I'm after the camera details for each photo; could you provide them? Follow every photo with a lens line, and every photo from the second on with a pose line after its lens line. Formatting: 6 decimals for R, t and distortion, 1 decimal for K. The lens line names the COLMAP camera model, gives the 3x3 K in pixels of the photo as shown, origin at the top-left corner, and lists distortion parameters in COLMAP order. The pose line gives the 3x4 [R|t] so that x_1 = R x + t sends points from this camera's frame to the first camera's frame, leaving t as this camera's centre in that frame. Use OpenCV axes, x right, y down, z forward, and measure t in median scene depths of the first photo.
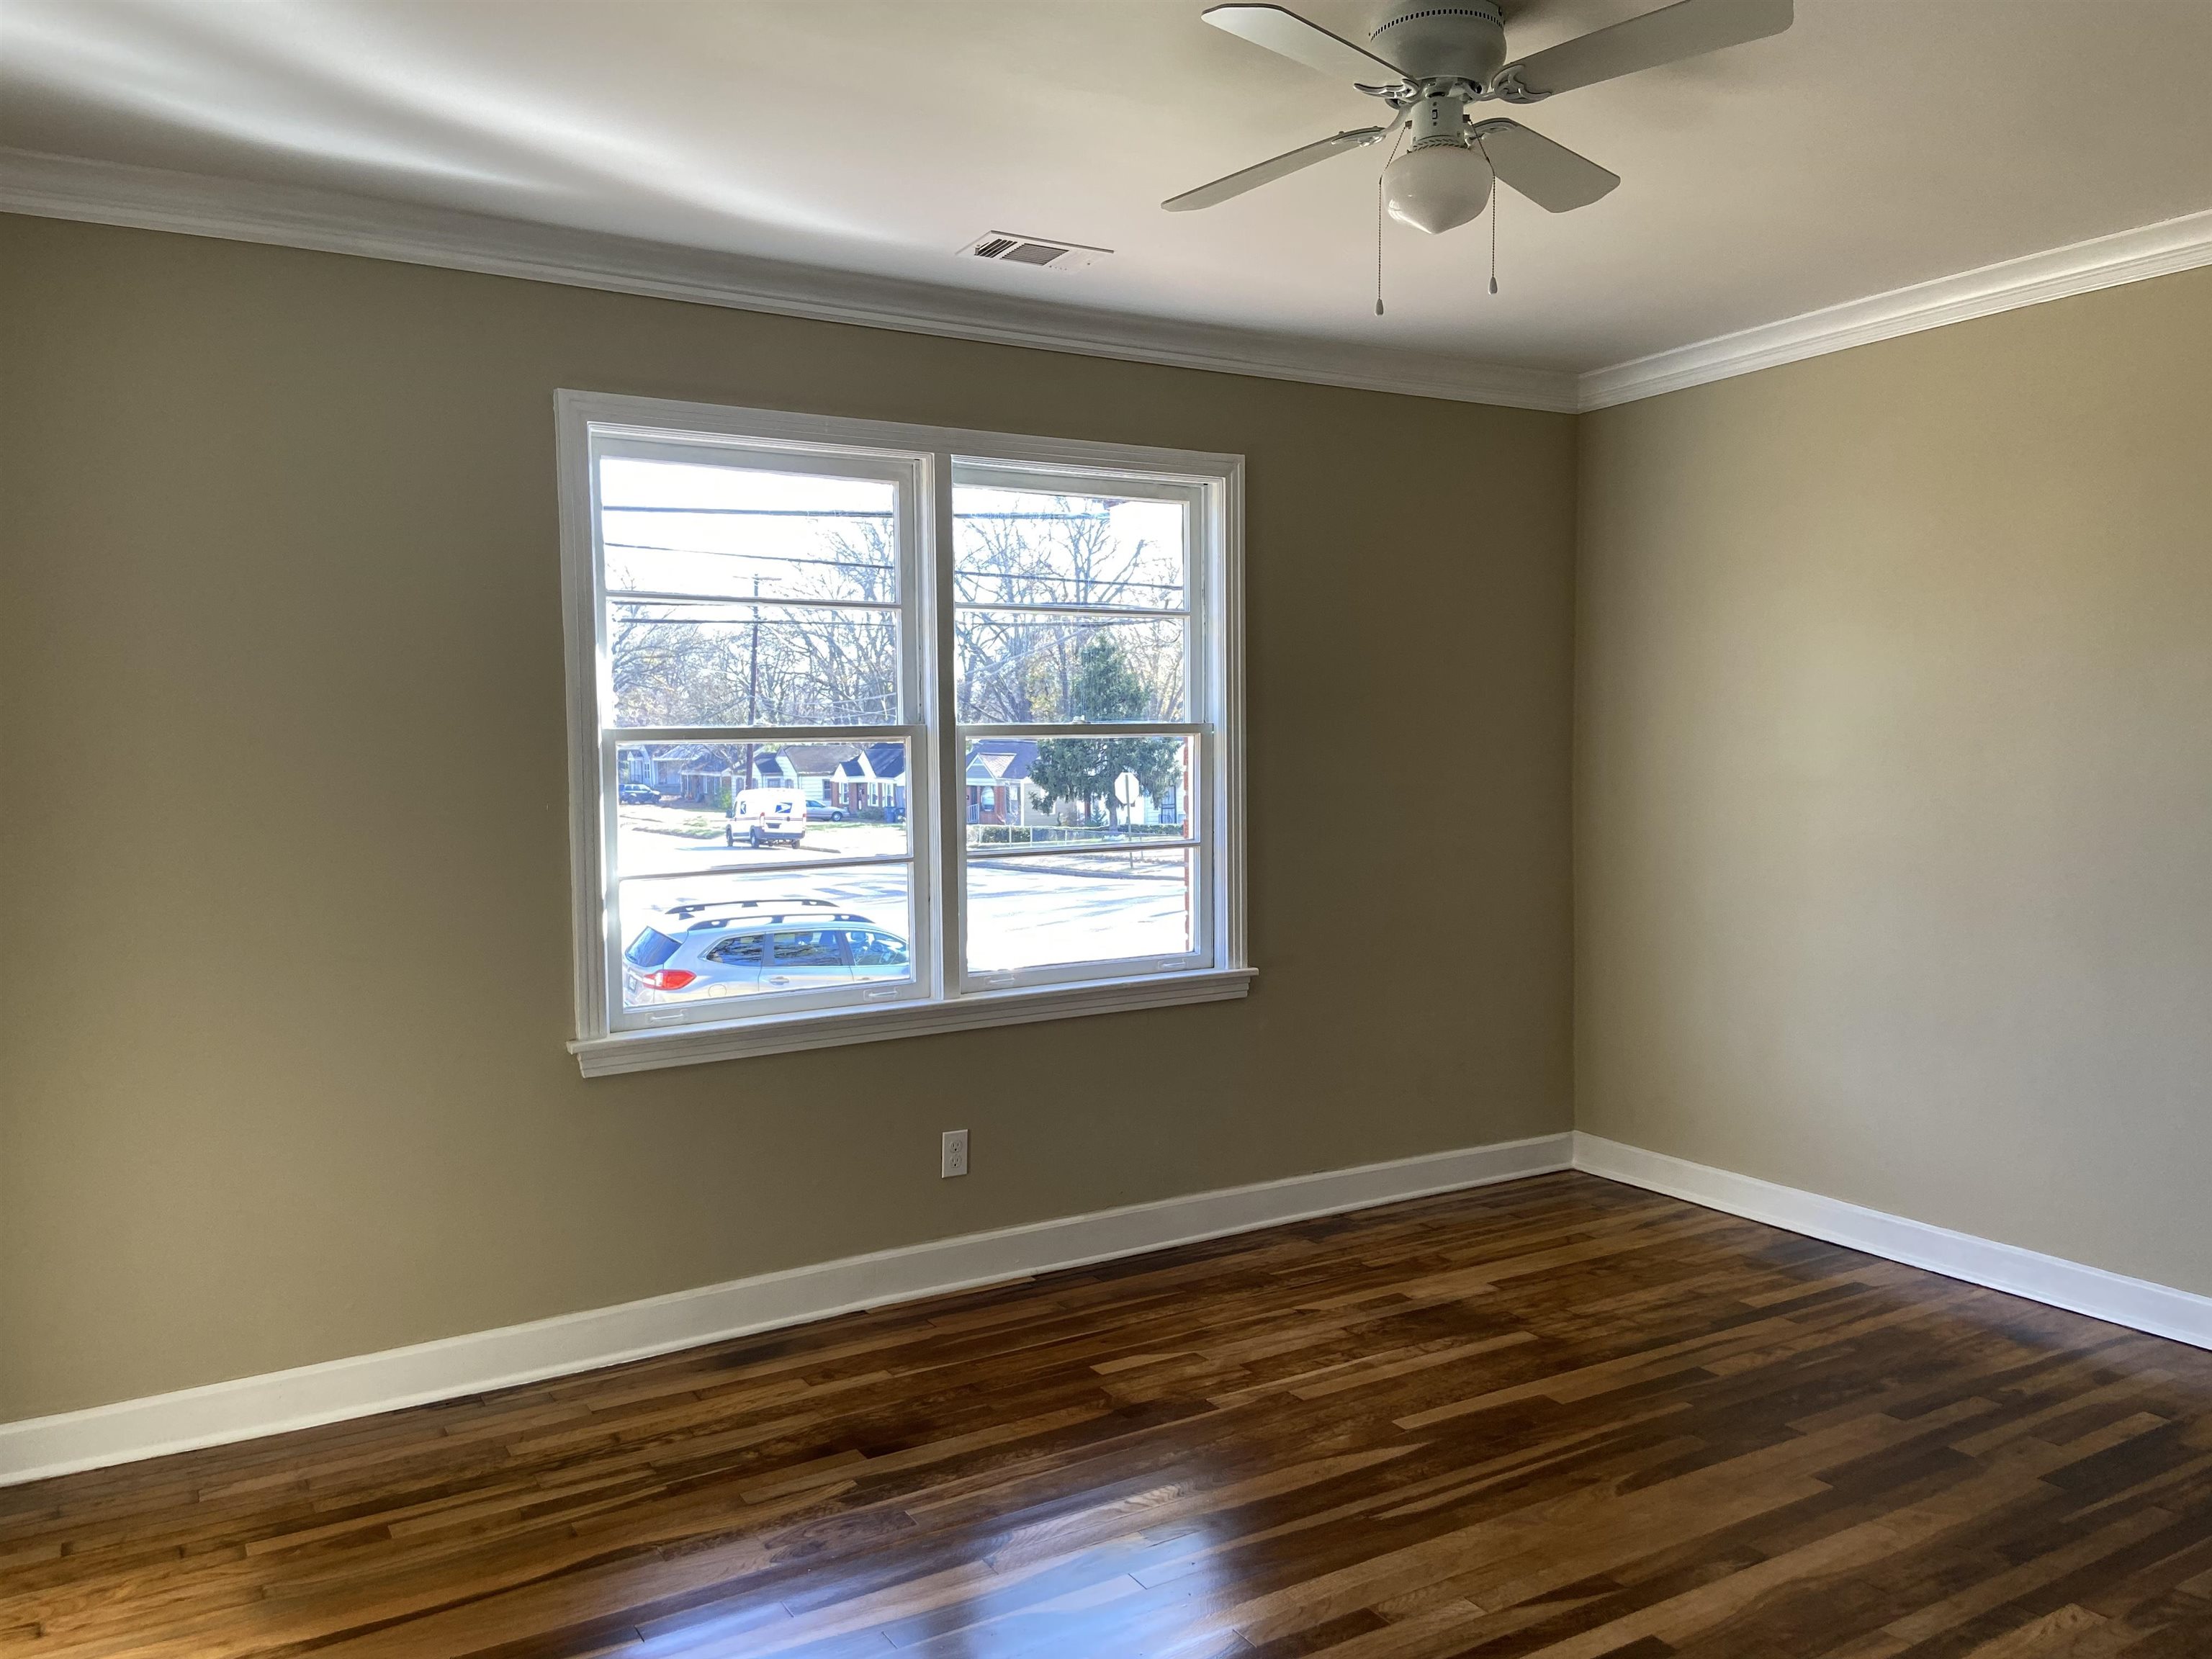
lens RADIAL K [[1659.2, 0, 1101.8], [0, 1659.2, 815.7], [0, 0, 1]] dist [0.121675, -0.151130]
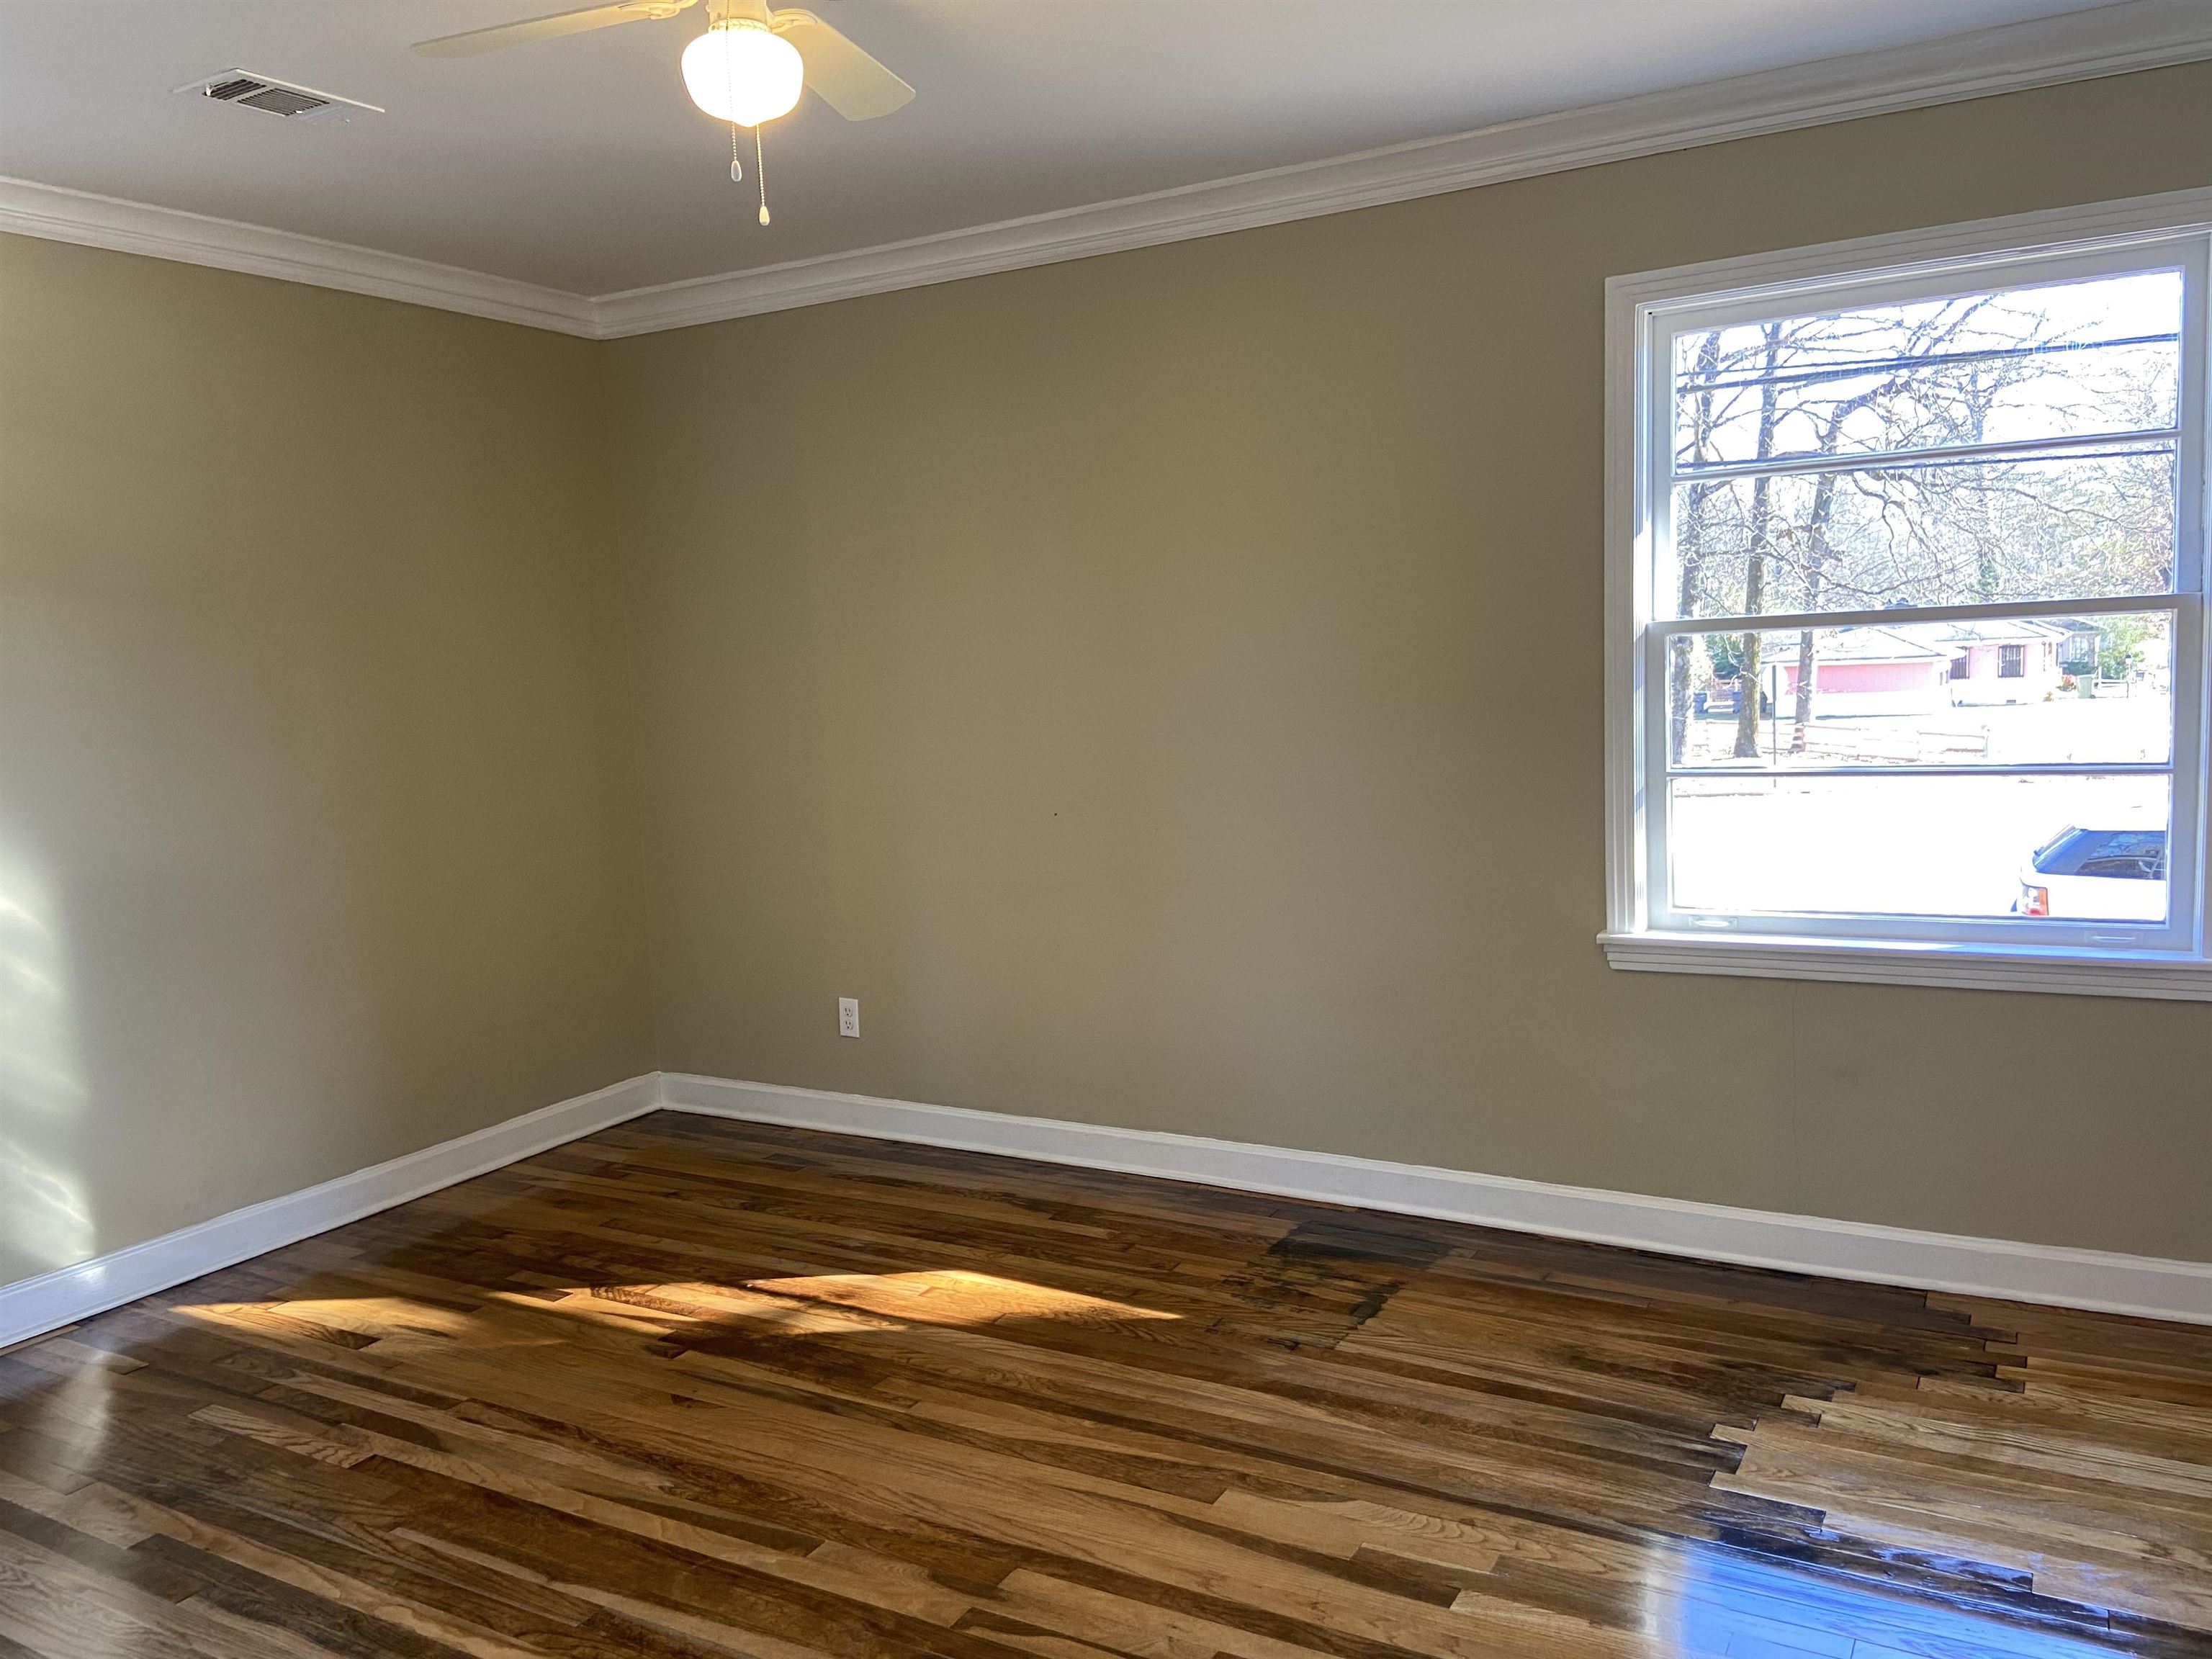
lens RADIAL K [[1659.2, 0, 1101.8], [0, 1659.2, 815.7], [0, 0, 1]] dist [0.121675, -0.151130]
pose [[0.478016, 0.075671, -0.875085, 0.436115], [-0.008087, 0.996619, 0.081763, -0.016914], [0.878314, -0.032008, 0.477012, 0.253781]]
